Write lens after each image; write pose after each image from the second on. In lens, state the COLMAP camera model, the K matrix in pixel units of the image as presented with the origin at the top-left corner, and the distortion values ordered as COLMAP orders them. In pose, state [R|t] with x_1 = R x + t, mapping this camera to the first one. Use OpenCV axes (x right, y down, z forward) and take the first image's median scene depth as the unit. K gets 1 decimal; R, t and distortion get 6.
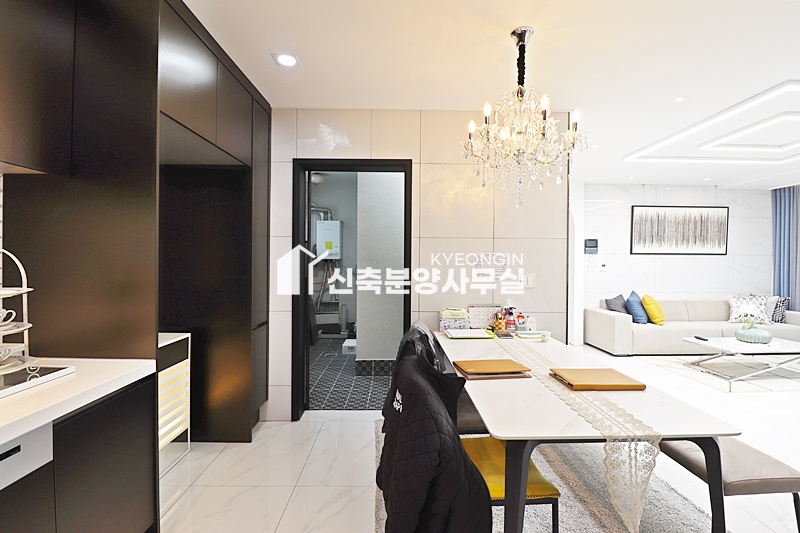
lens RADIAL K [[368.7, 0, 400.3], [0, 368.7, 263.9], [0, 0, 1]] dist [-0.009392, -0.008061]
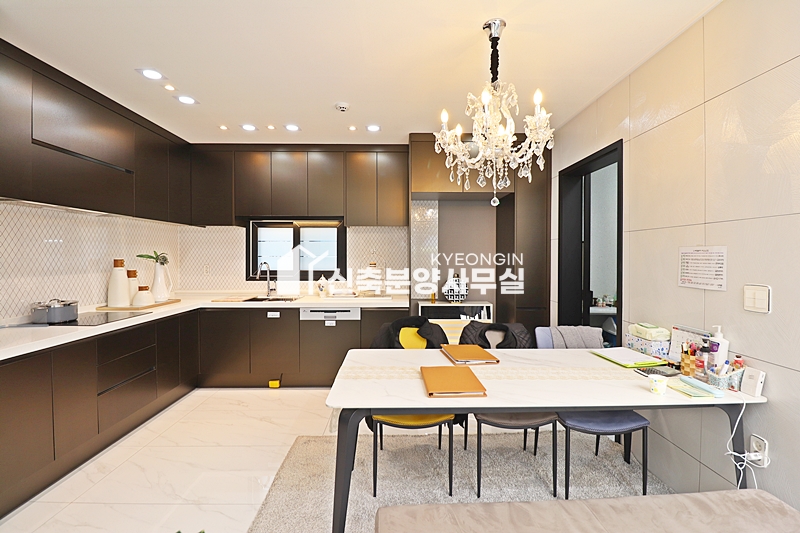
lens RADIAL K [[368.7, 0, 403.6], [0, 368.7, 261.9], [0, 0, 1]] dist [-0.009392, -0.008061]
pose [[0.007588, 0.010110, -0.999920, 0.918984], [-0.013915, 0.999853, 0.010004, -0.005580], [0.999874, 0.013838, 0.007727, 0.529874]]
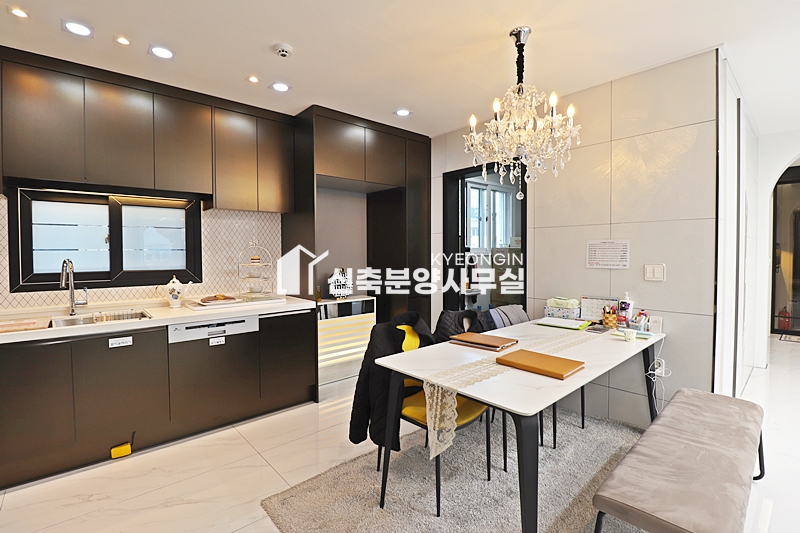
lens RADIAL K [[368.7, 0, 403.0], [0, 368.7, 263.9], [0, 0, 1]] dist [-0.009392, -0.008061]
pose [[0.658760, 0.015304, -0.752197, 0.637809], [-0.000895, 0.999808, 0.019558, 0.011450], [0.752352, -0.012210, 0.658648, 0.028041]]
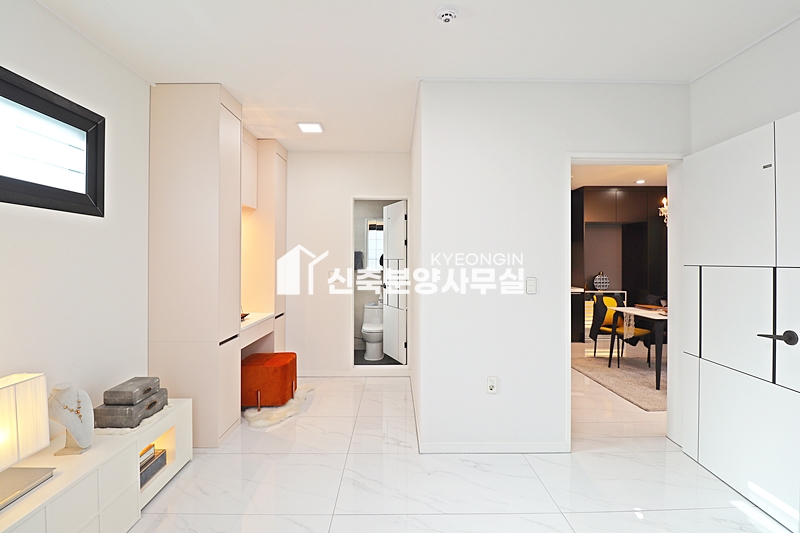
lens RADIAL K [[368.7, 0, 396.0], [0, 368.7, 263.8], [0, 0, 1]] dist [-0.009392, -0.008061]
pose [[-0.011085, 0.003075, -0.999934, 1.723740], [-0.021063, 0.999773, 0.003308, 0.023645], [0.999717, 0.021099, -0.011017, -0.479497]]
